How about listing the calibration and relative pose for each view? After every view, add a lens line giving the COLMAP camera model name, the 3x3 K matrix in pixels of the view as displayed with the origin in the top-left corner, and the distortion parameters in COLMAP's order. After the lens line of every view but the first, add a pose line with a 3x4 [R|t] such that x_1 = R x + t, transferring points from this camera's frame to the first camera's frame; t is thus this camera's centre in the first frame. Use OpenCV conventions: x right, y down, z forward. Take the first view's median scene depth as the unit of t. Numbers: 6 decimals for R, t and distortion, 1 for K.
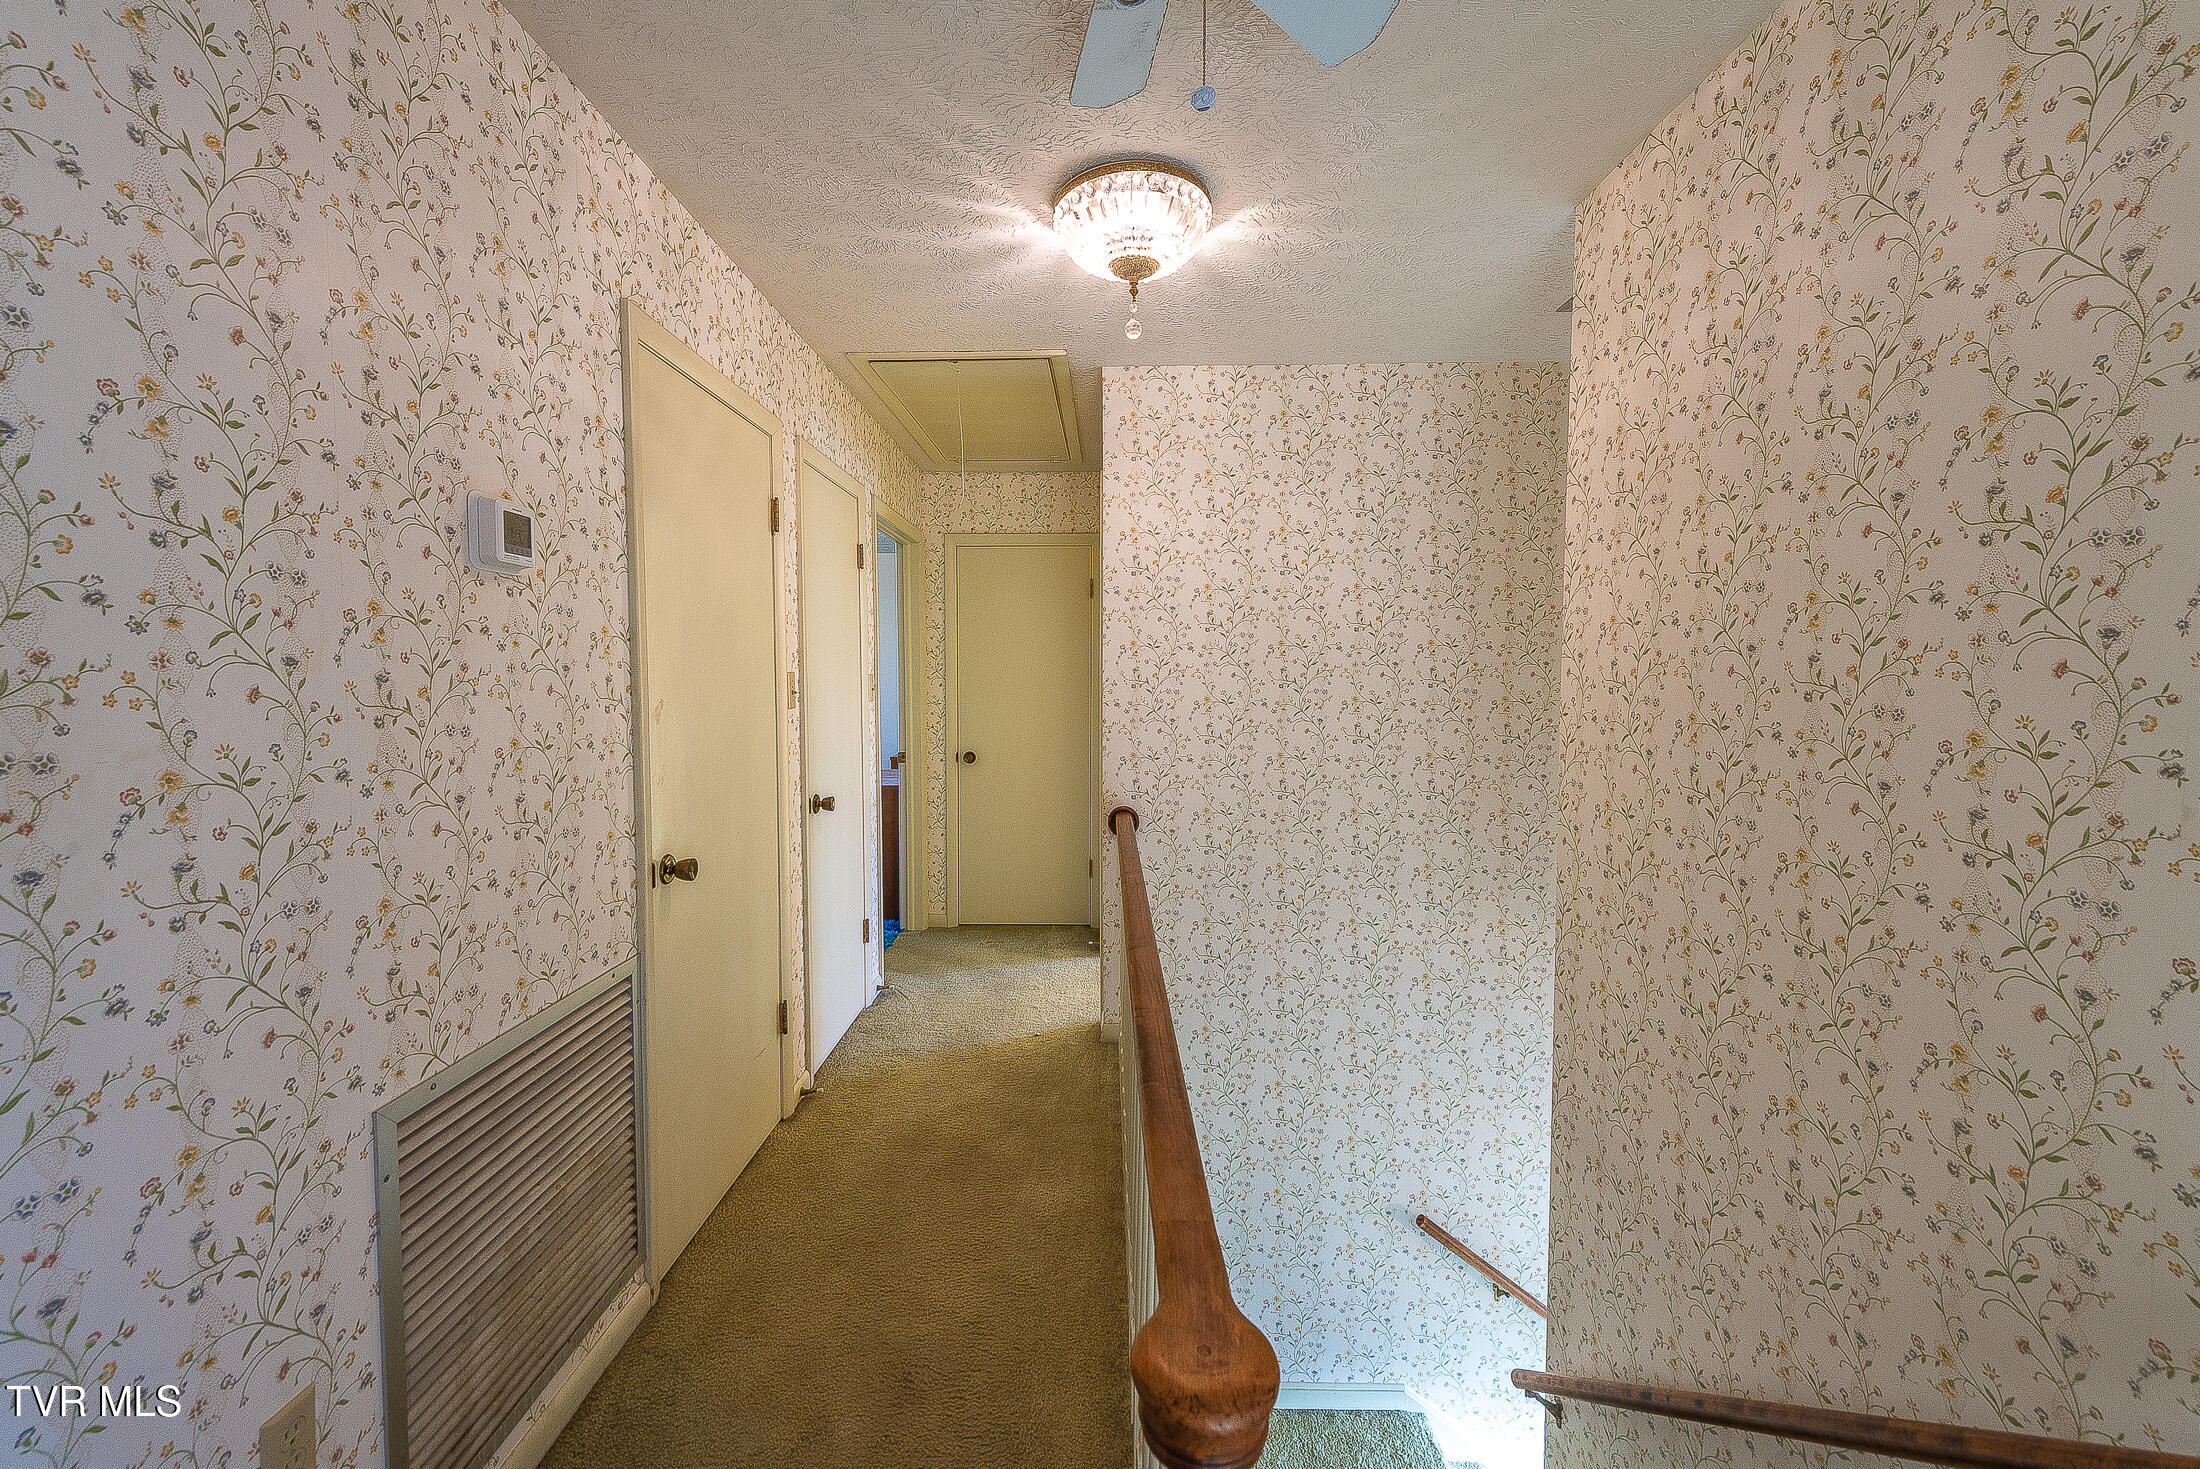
lens RADIAL K [[866.7, 0, 1092.6], [0, 866.7, 724.2], [0, 0, 1]] dist [0.015100, -0.006222]
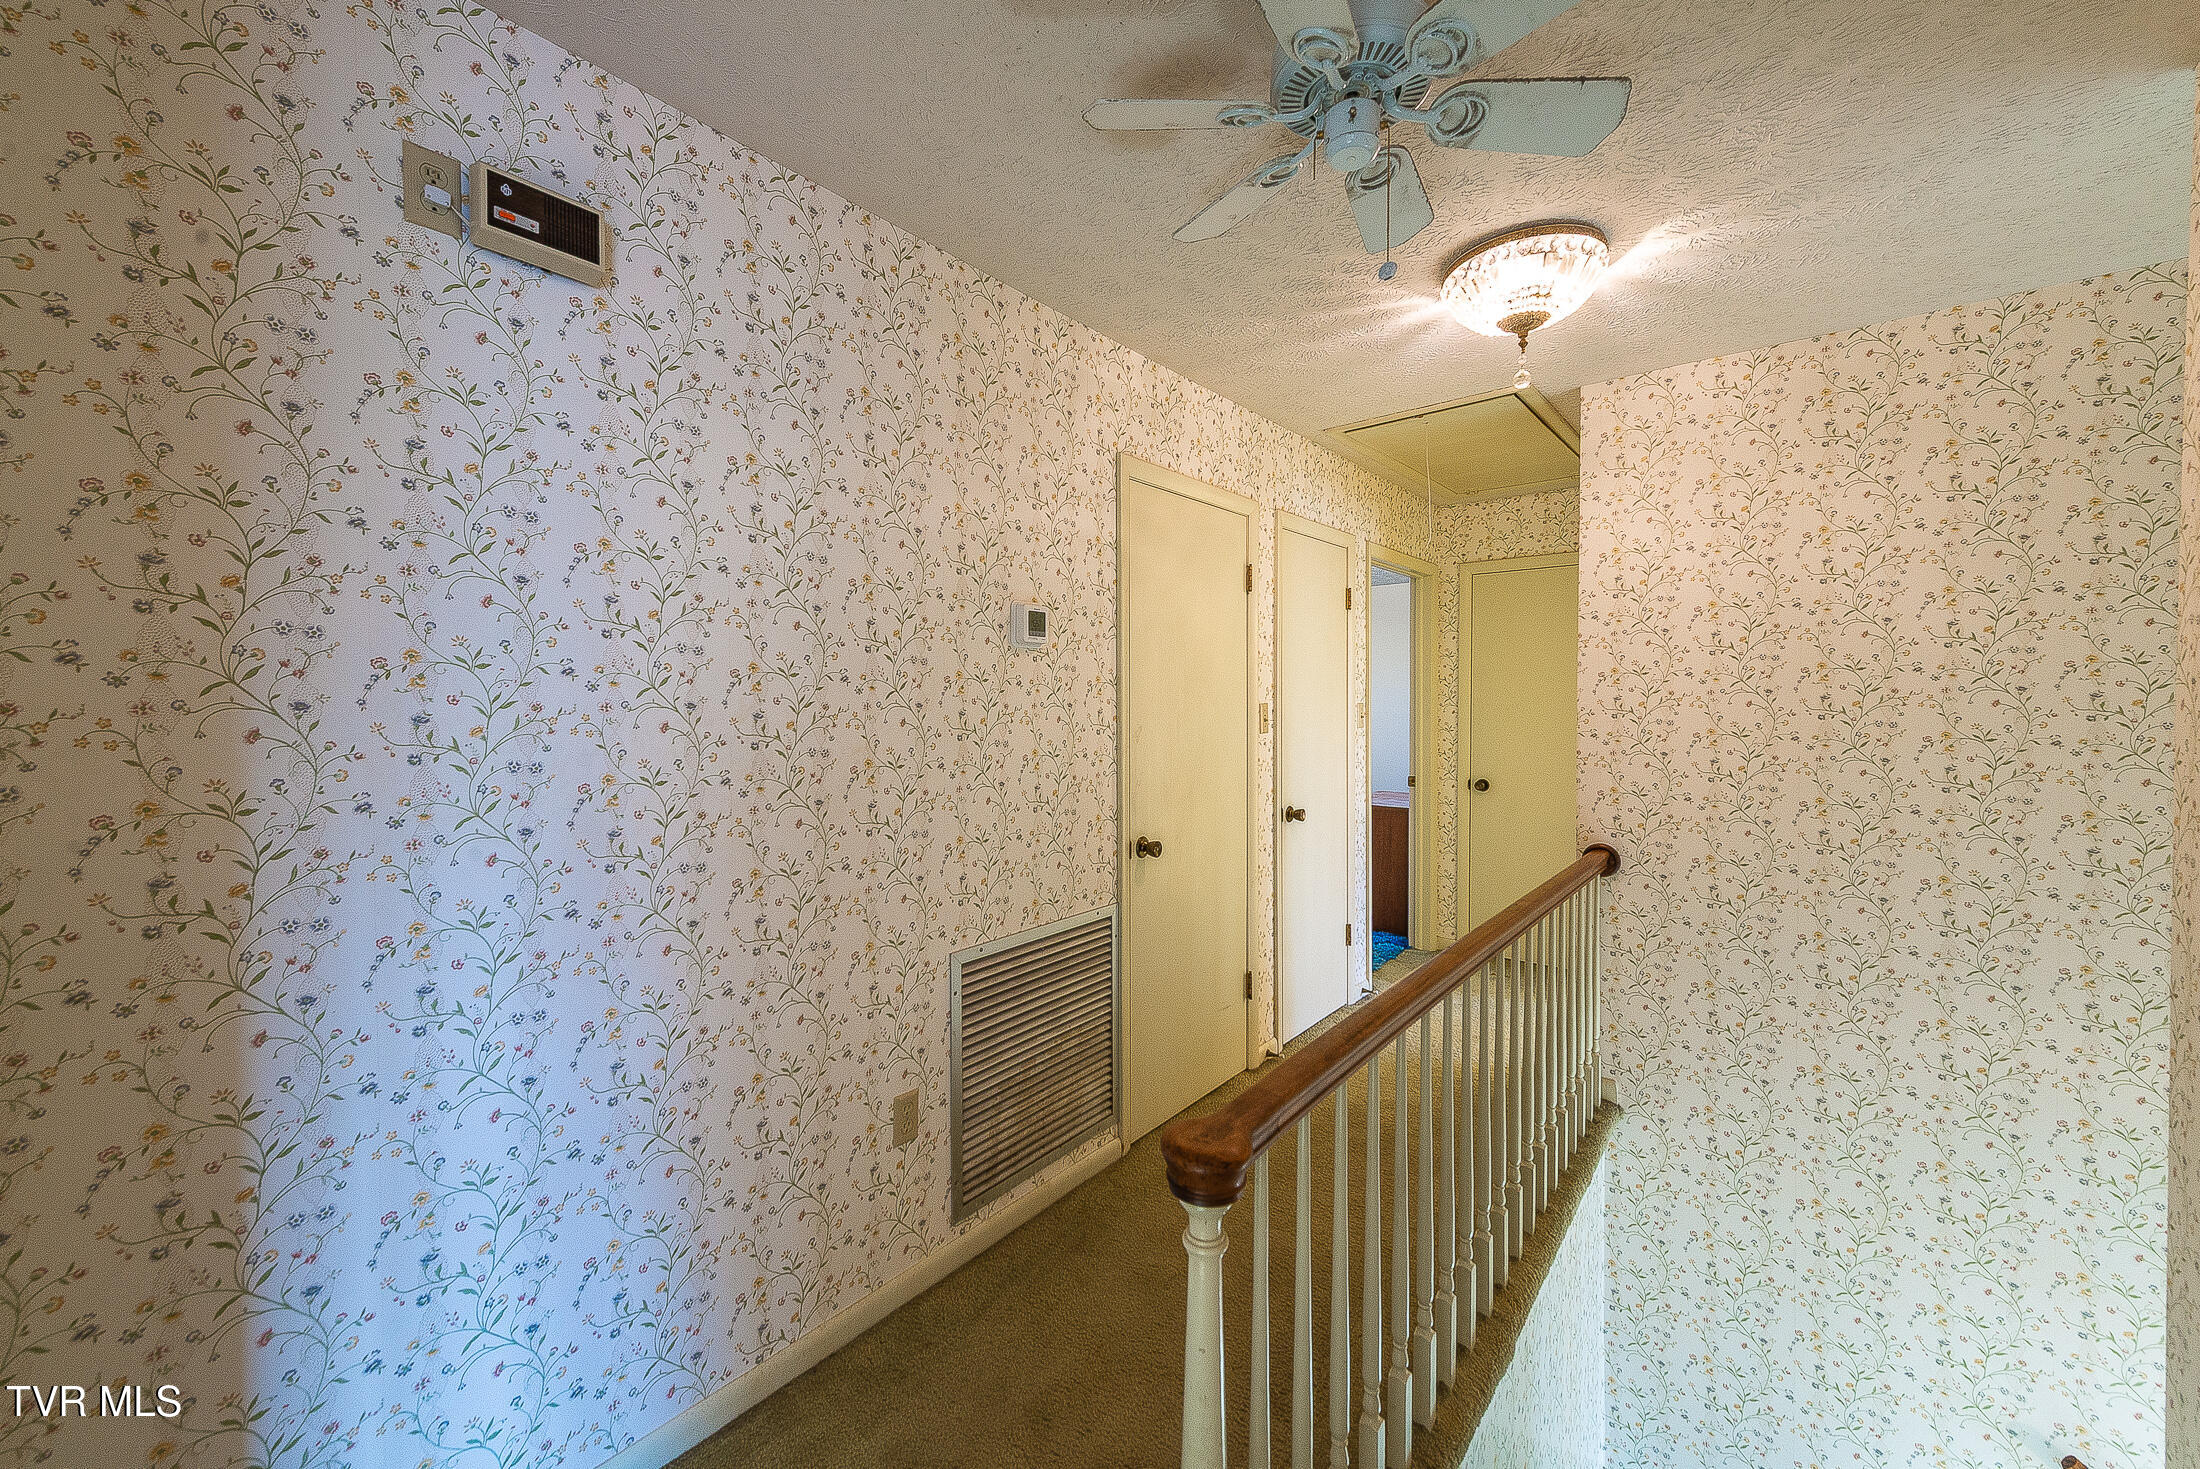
lens RADIAL K [[866.7, 0, 1092.6], [0, 866.7, 724.2], [0, 0, 1]] dist [0.015100, -0.006222]
pose [[0.777813, 0.012702, -0.628368, 0.334504], [-0.029222, 0.999445, -0.015969, -0.006039], [0.627816, 0.030783, 0.777752, -0.142556]]
